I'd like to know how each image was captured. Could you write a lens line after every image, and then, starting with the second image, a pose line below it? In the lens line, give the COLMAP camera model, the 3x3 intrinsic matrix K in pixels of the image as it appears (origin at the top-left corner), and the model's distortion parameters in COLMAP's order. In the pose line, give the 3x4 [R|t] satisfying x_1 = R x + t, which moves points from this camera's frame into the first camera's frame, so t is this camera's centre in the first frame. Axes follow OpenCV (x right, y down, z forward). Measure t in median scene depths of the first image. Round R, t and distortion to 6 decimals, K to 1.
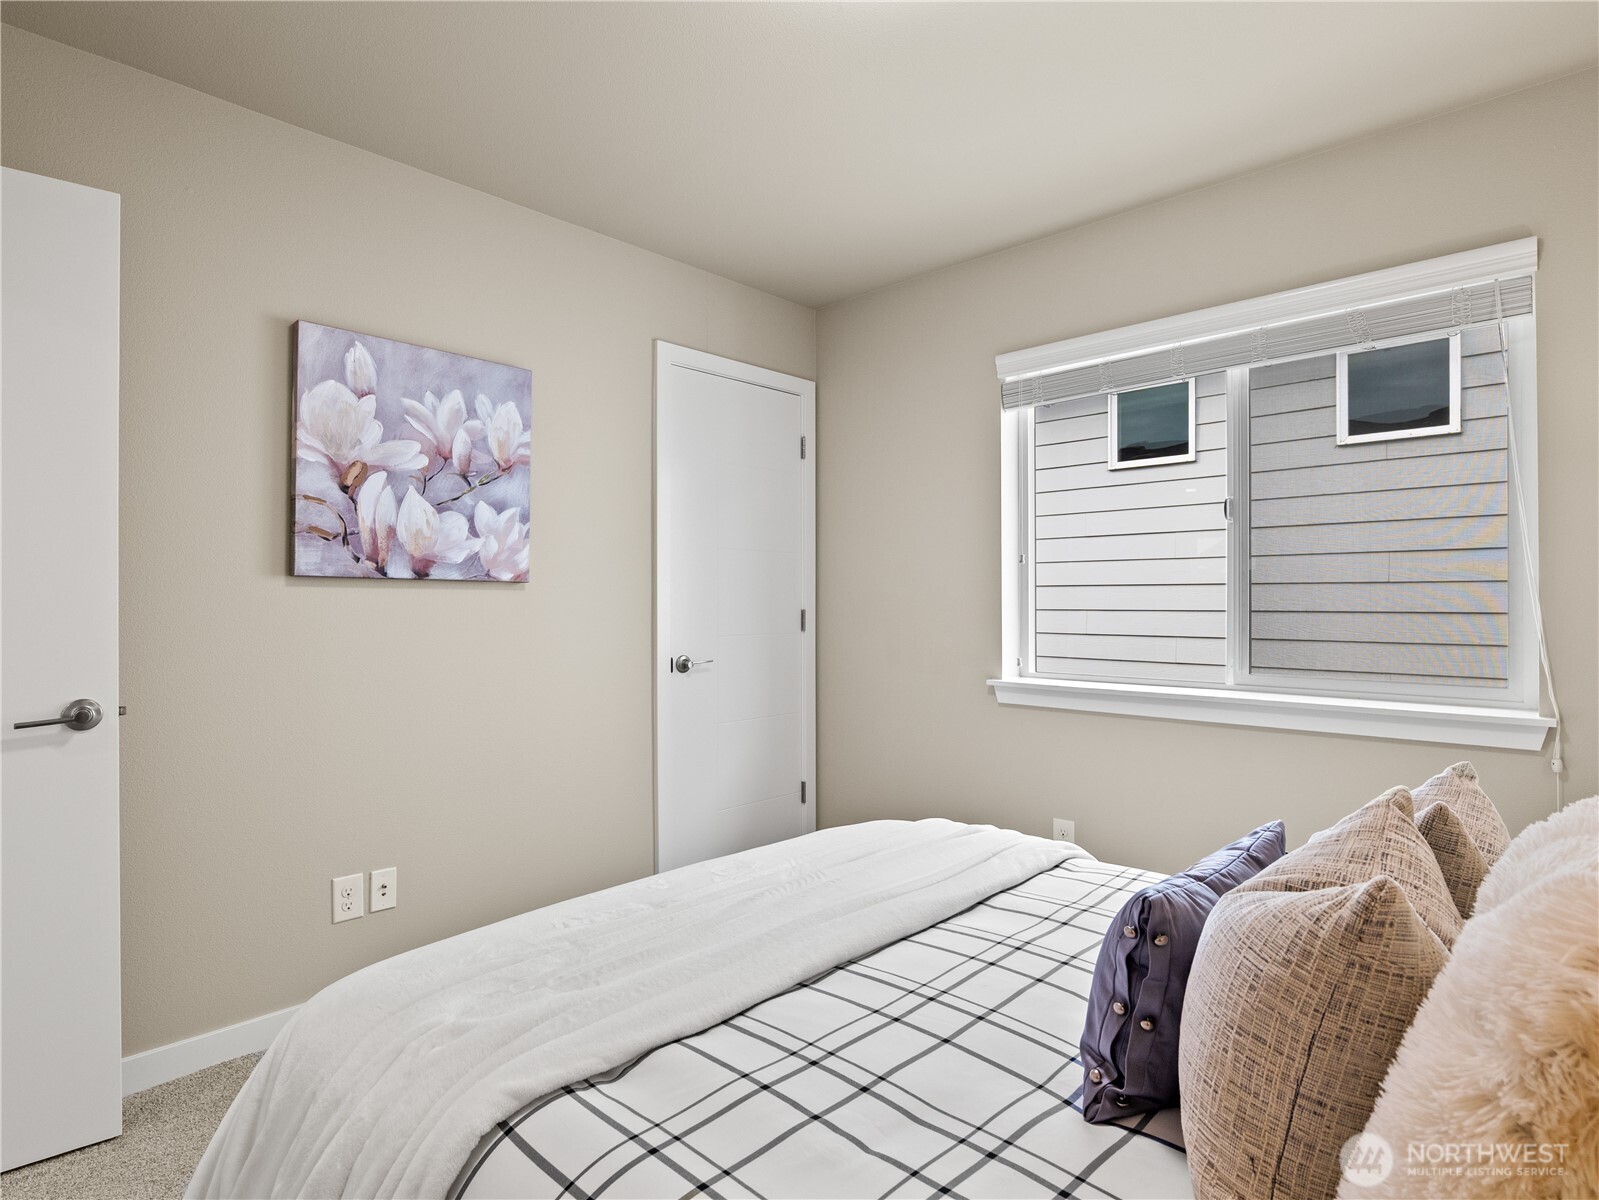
lens RADIAL K [[861.1, 0, 803.7], [0, 861.1, 598.7], [0, 0, 1]] dist [-0.024092, 0.012157]
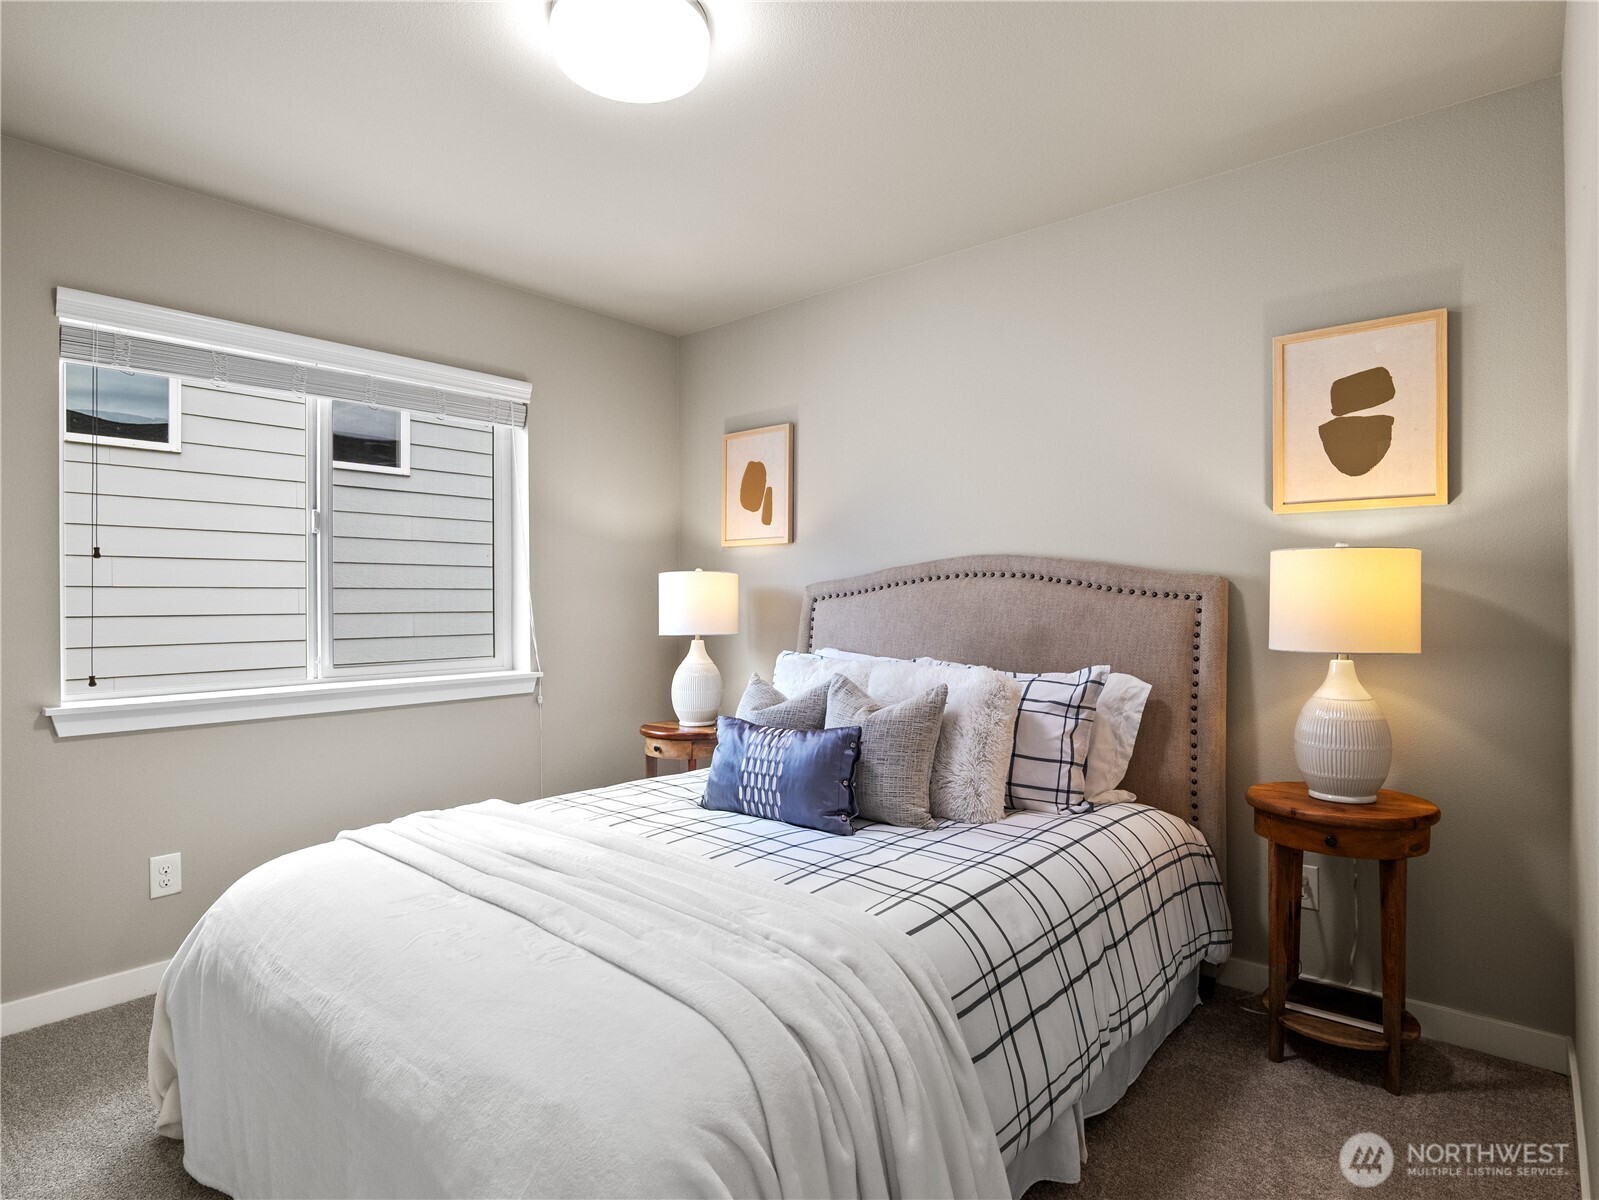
lens RADIAL K [[861.1, 0, 803.7], [0, 861.1, 598.7], [0, 0, 1]] dist [-0.024092, 0.012157]
pose [[-0.049579, 0.003455, 0.998764, -0.654552], [0.003227, 0.999989, -0.003299, 0.001995], [-0.998765, 0.003060, -0.049589, 0.428495]]
